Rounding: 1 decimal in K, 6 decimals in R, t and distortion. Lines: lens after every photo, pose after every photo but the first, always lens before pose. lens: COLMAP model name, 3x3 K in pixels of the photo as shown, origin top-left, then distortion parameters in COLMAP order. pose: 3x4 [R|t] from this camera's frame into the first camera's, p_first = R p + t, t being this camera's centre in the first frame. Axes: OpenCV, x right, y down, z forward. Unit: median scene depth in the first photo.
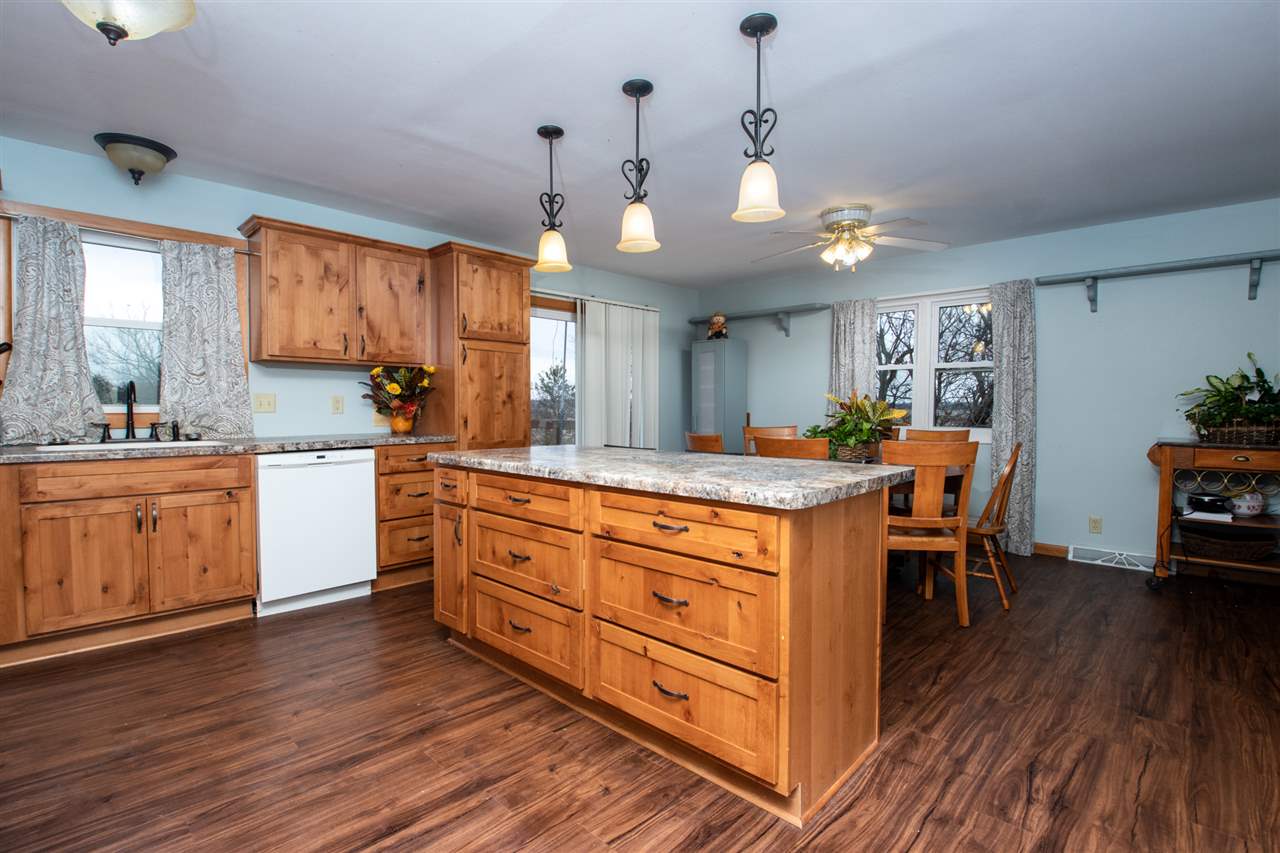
lens RADIAL K [[603.6, 0, 640.0], [0, 603.6, 426.5], [0, 0, 1]] dist [0.018015, -0.023272]
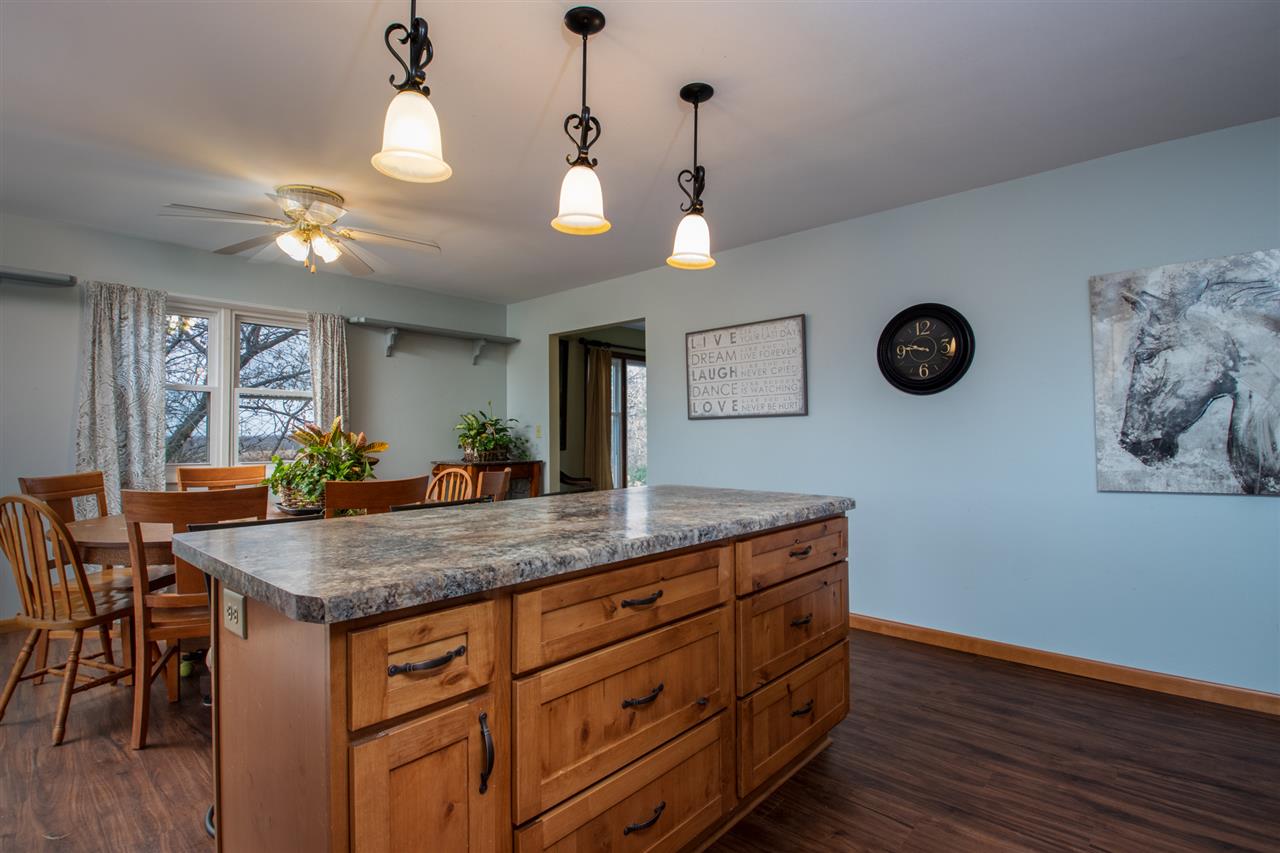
lens RADIAL K [[603.6, 0, 640.0], [0, 603.6, 426.5], [0, 0, 1]] dist [0.018015, -0.023272]
pose [[-0.011124, 0.011519, 0.999872, -0.829839], [0.034731, 0.999335, -0.011126, -0.043024], [-0.999335, 0.034603, -0.011517, 1.053292]]
